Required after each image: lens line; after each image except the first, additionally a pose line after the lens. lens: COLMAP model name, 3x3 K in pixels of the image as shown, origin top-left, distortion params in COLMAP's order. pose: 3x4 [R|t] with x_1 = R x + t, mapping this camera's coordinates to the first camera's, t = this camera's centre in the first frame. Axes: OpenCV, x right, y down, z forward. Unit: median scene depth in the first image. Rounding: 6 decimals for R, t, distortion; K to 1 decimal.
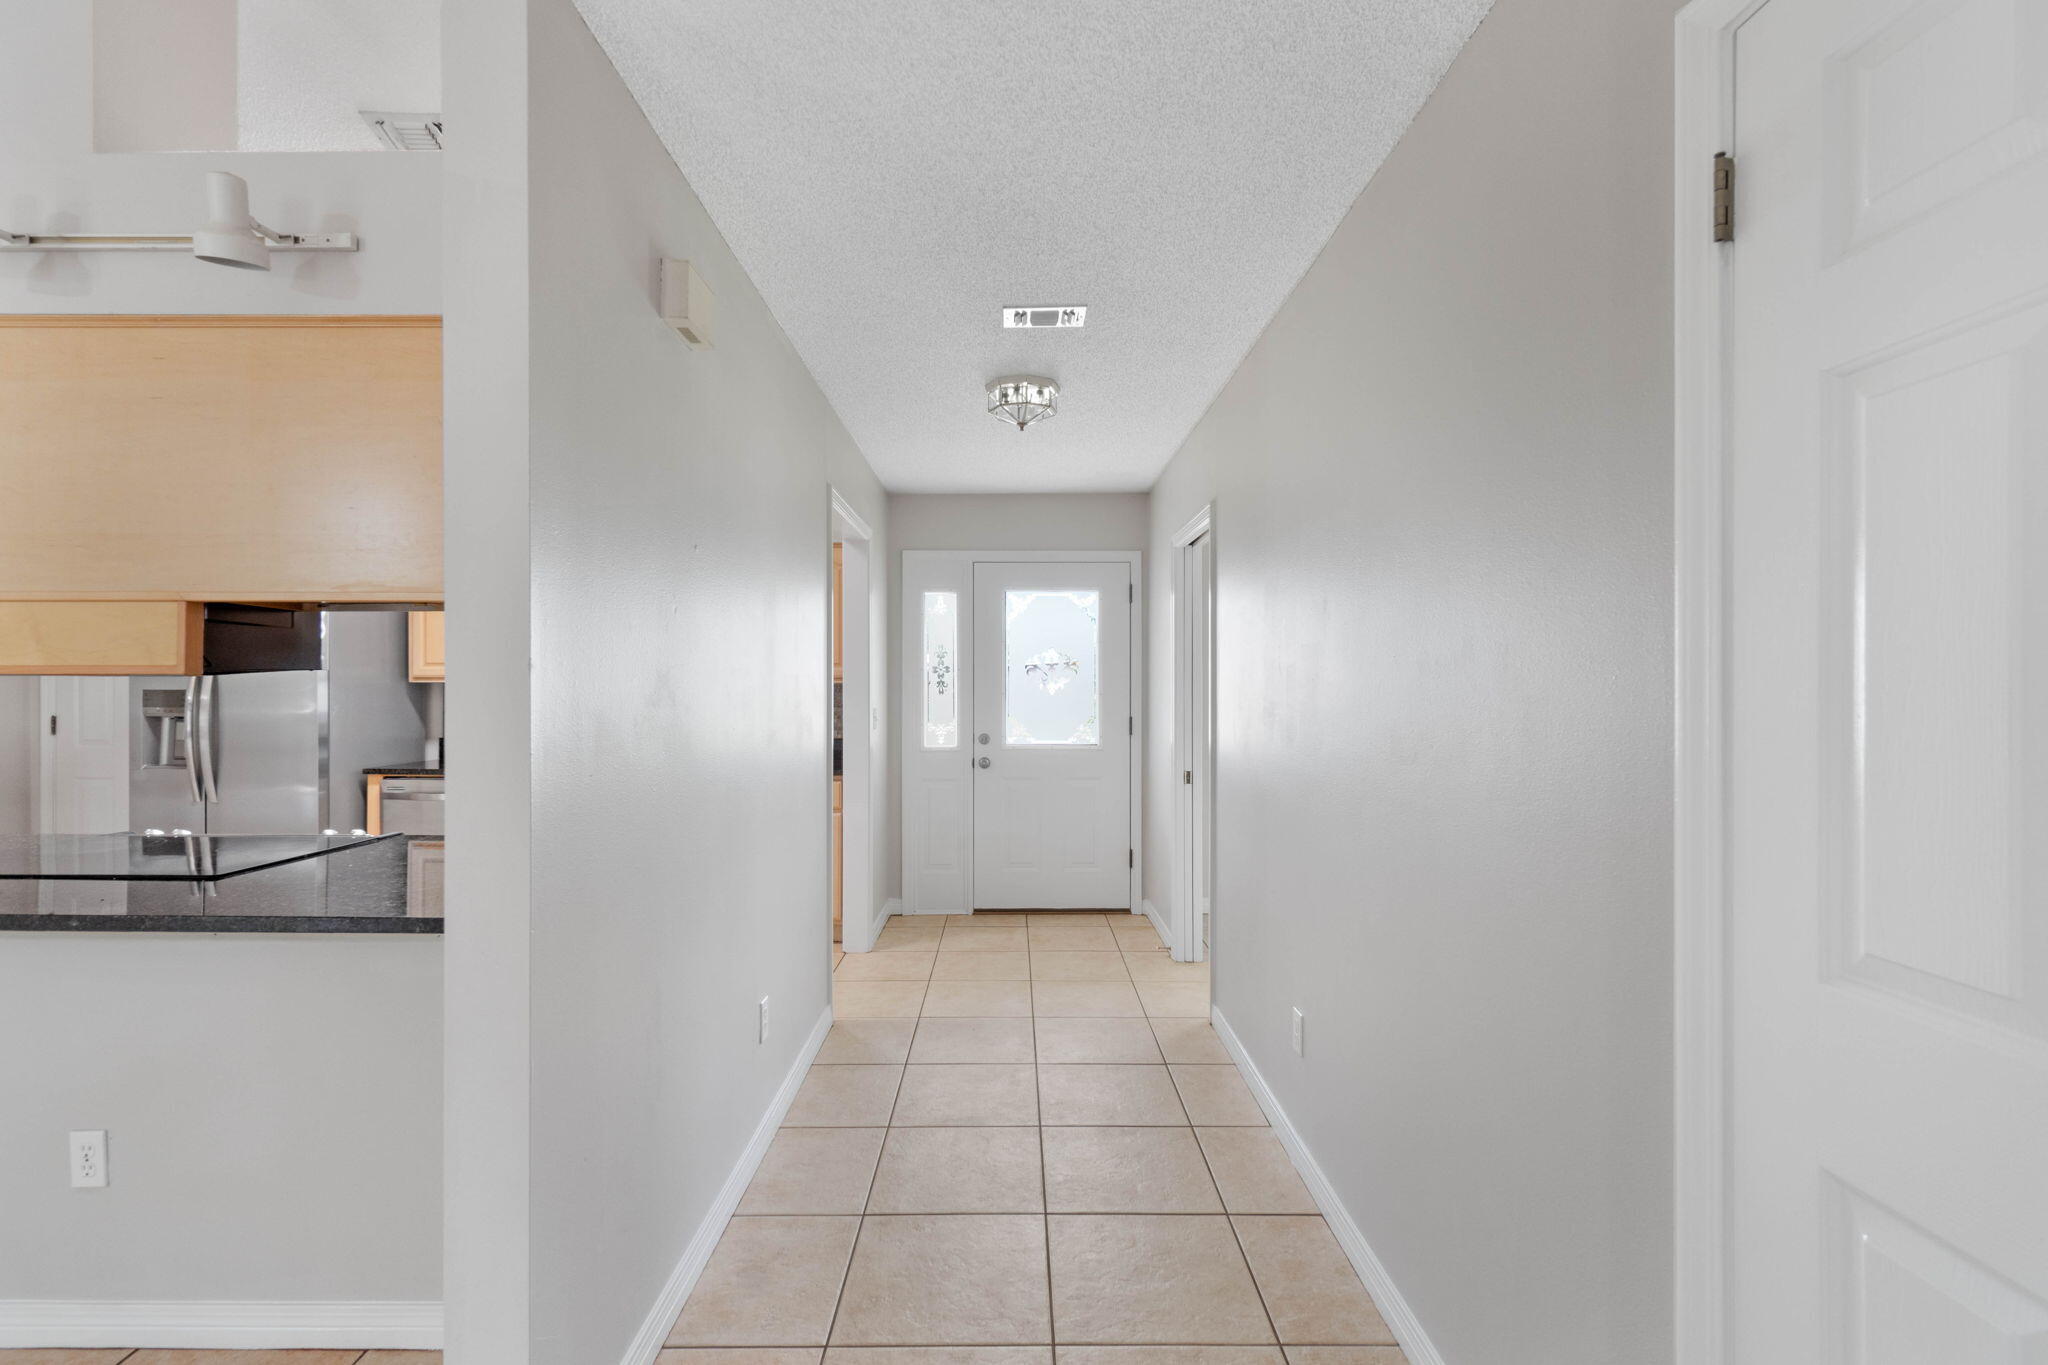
lens RADIAL K [[930.5, 0, 1025.0], [0, 930.5, 685.1], [0, 0, 1]] dist [0.002580, 0.000304]
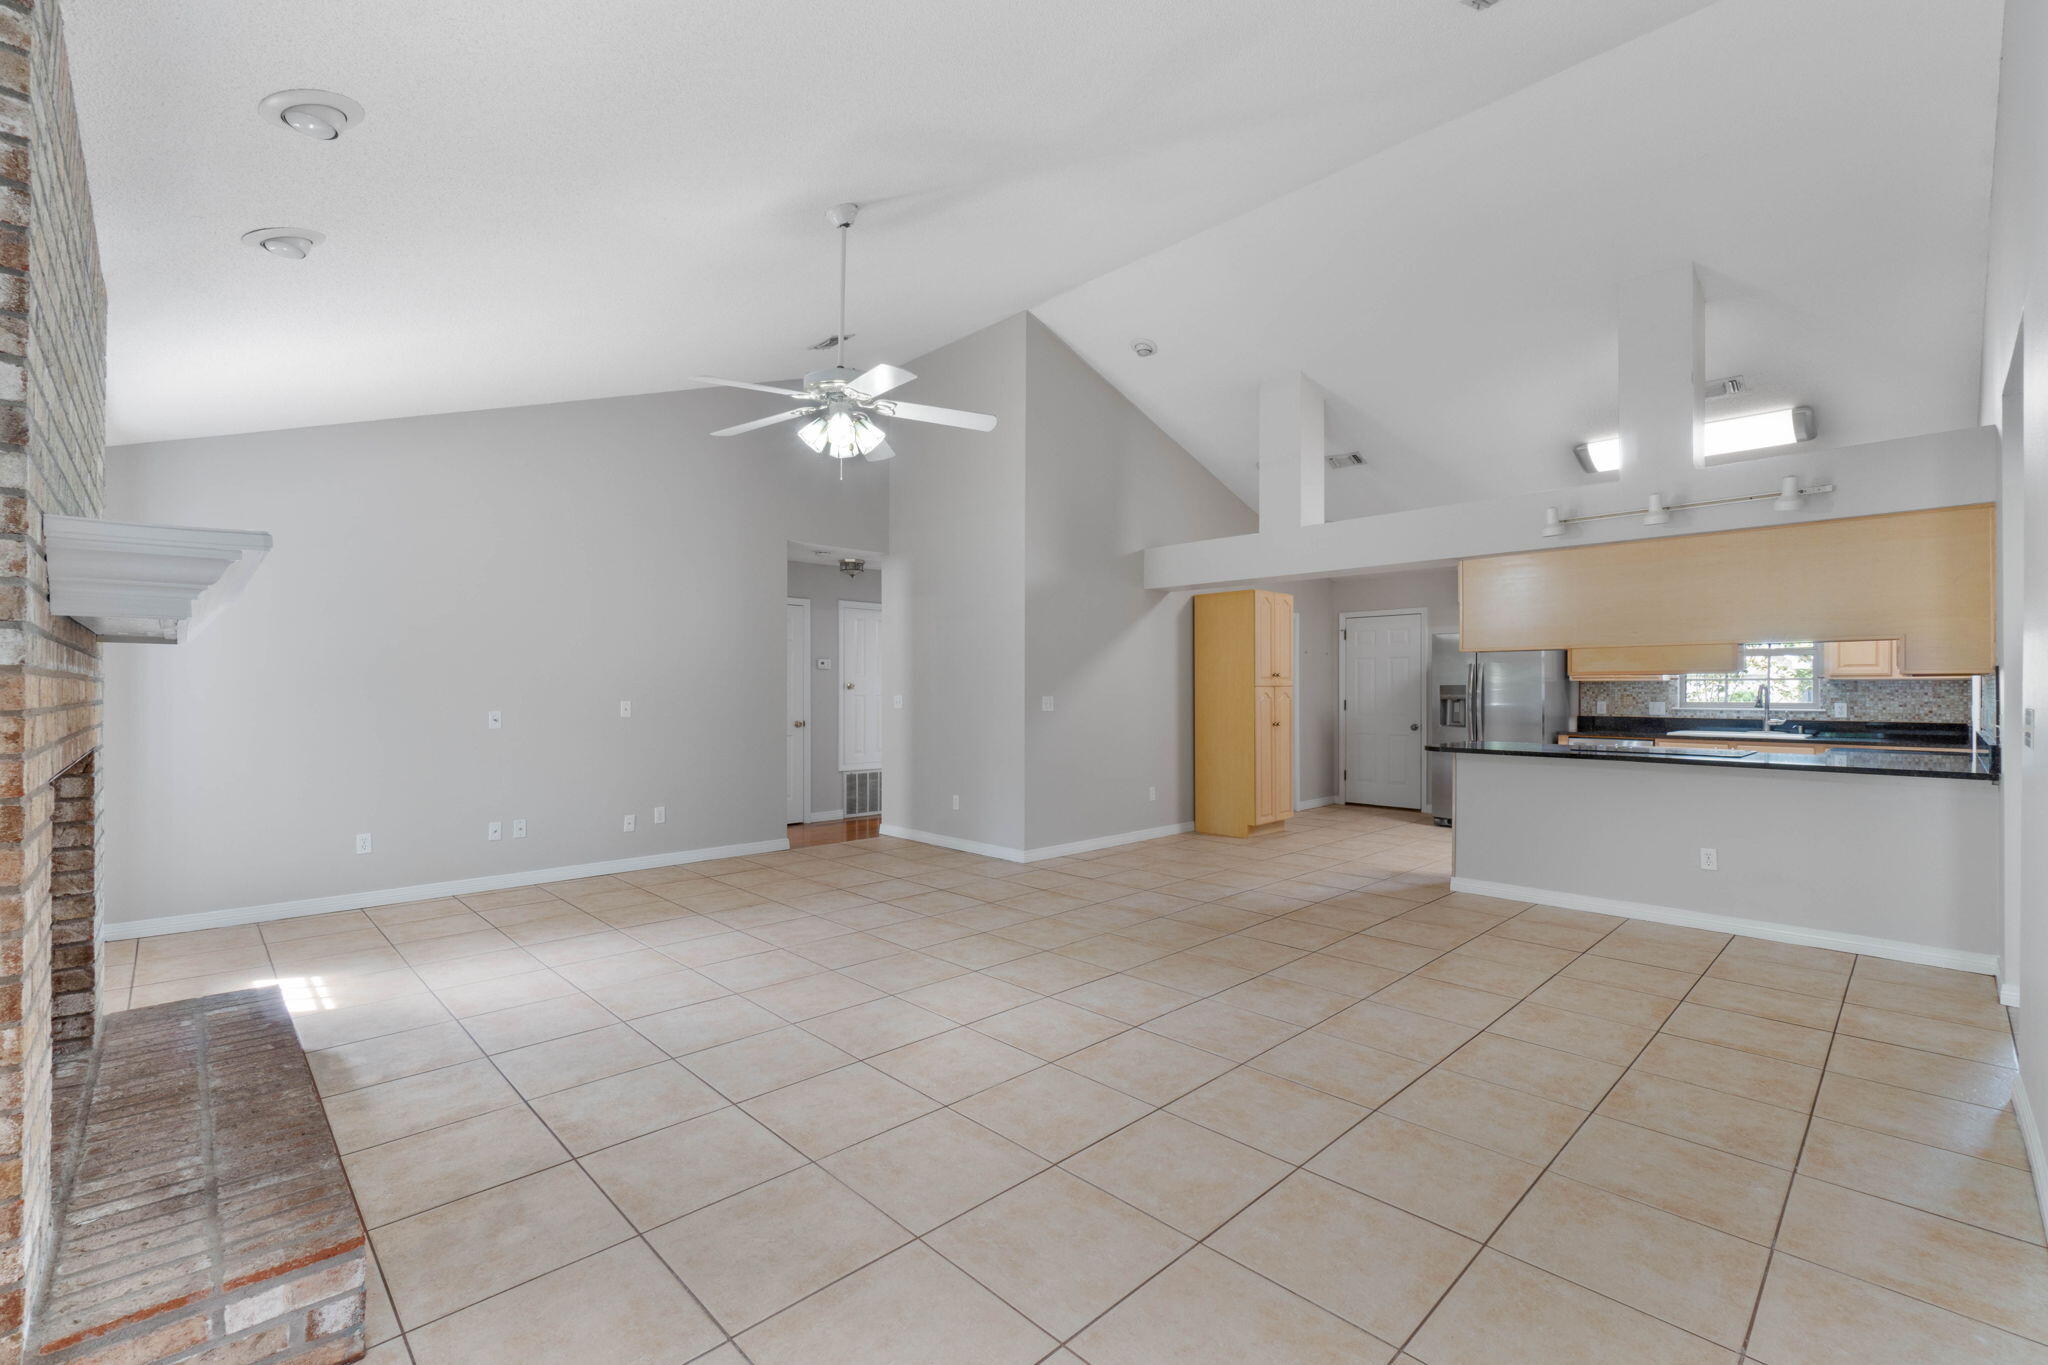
lens RADIAL K [[887.0, 0, 1008.7], [0, 887.0, 691.2], [0, 0, 1]] dist [-0.002192, -0.000348]
pose [[0.701909, -0.001761, -0.712264, -0.254349], [0.001174, 0.999998, -0.001316, 0.016785], [0.712265, 0.000088, 0.701910, -0.886337]]
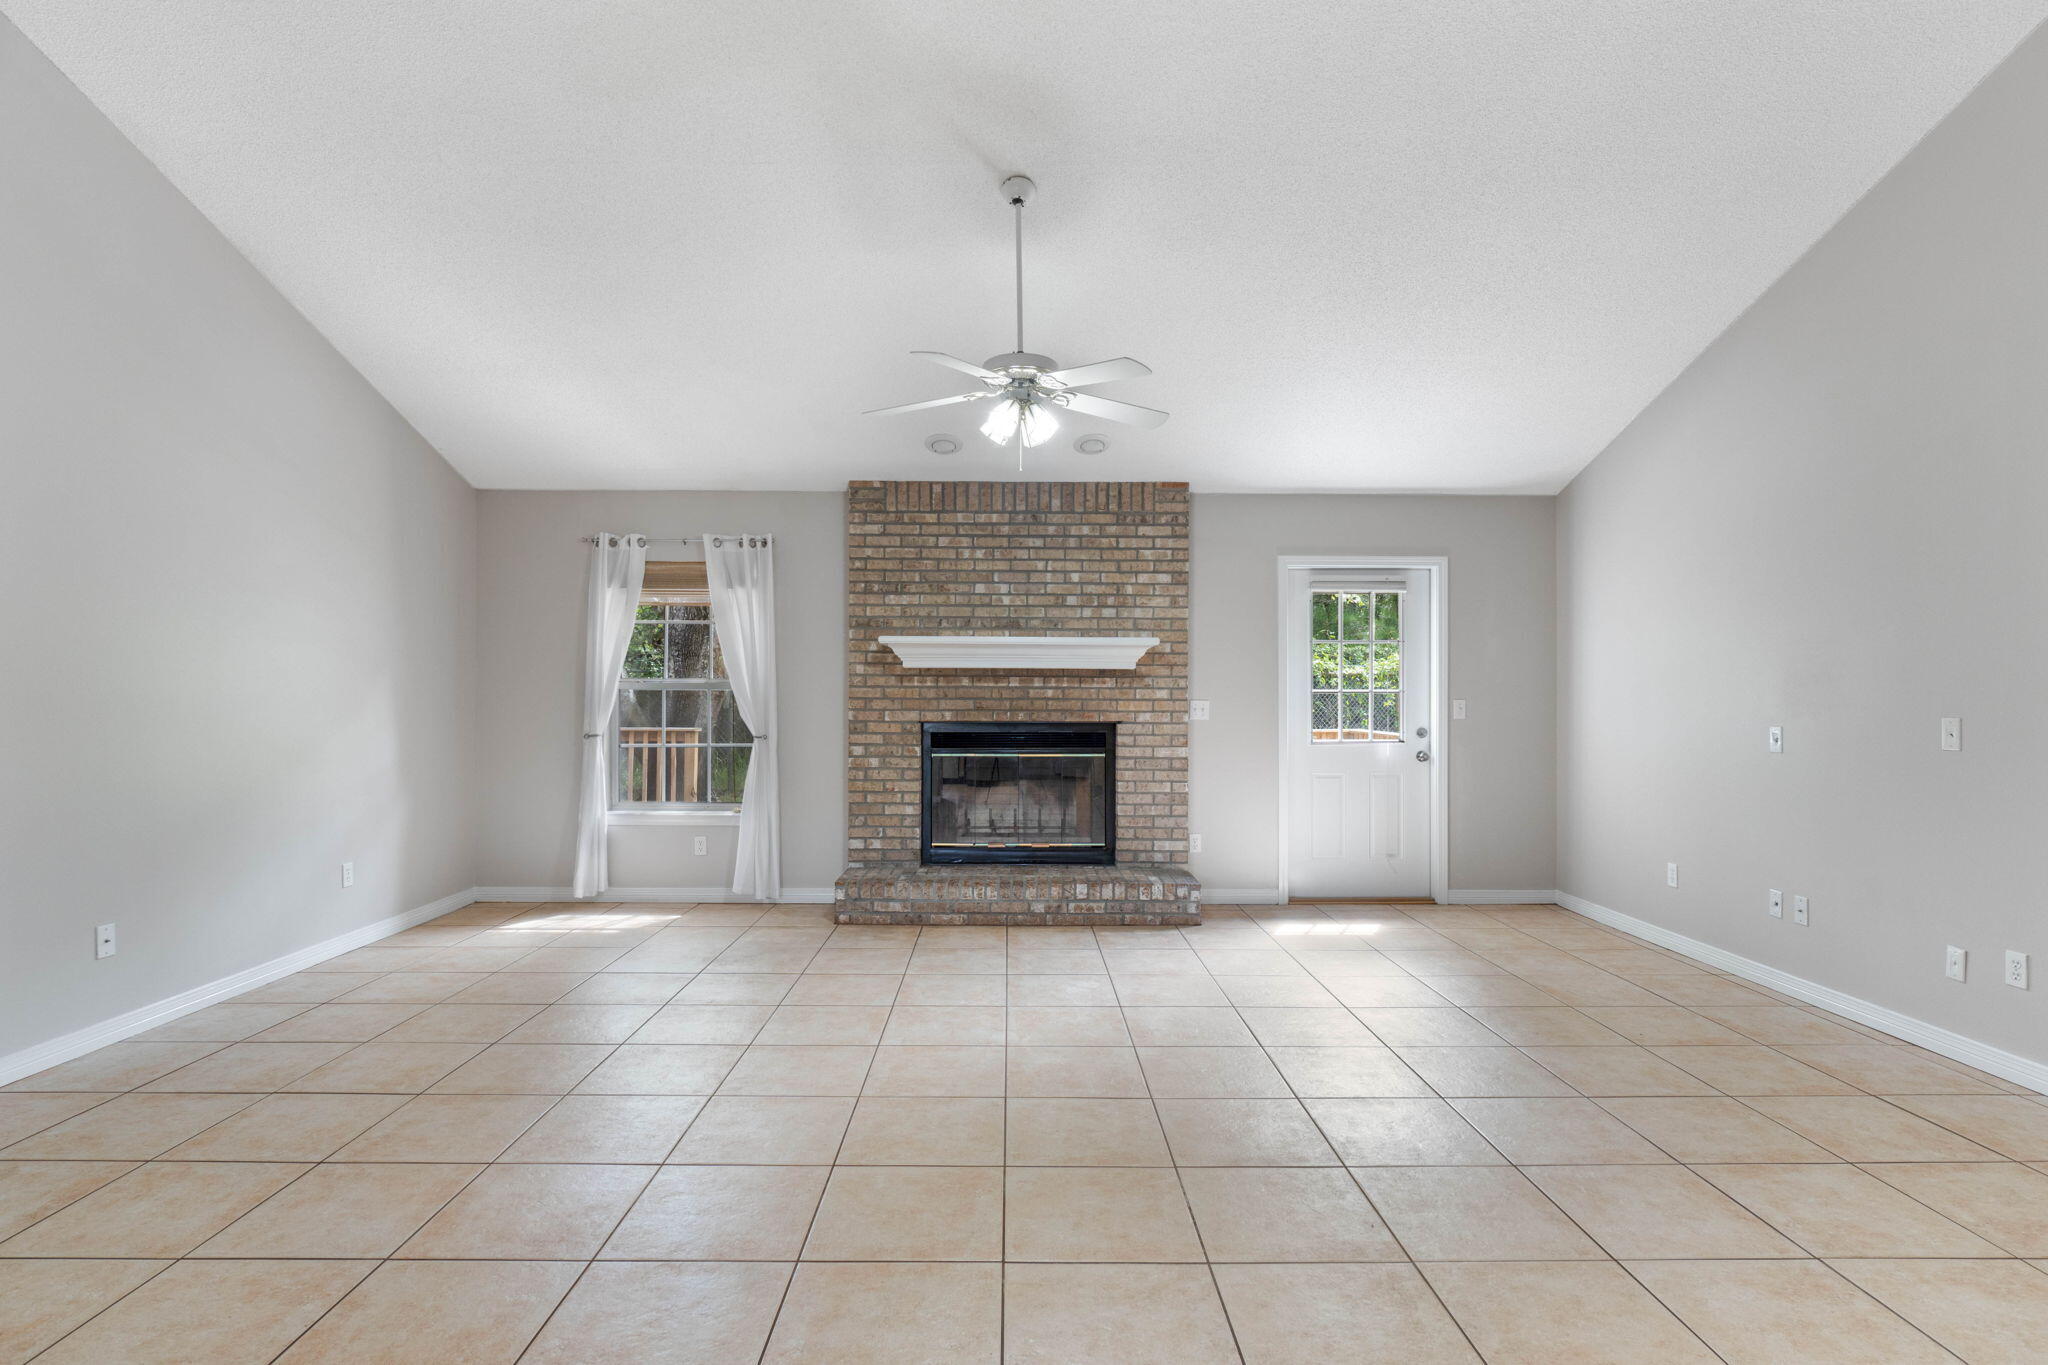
lens RADIAL K [[1003.5, 0, 1018.0], [0, 1003.5, 687.2], [0, 0, 1]] dist [-0.004267, 0.000200]
pose [[-0.999531, -0.006930, -0.029836, -0.883321], [-0.006734, 0.999955, -0.006676, 0.015743], [0.029881, -0.006472, -0.999533, 0.384206]]
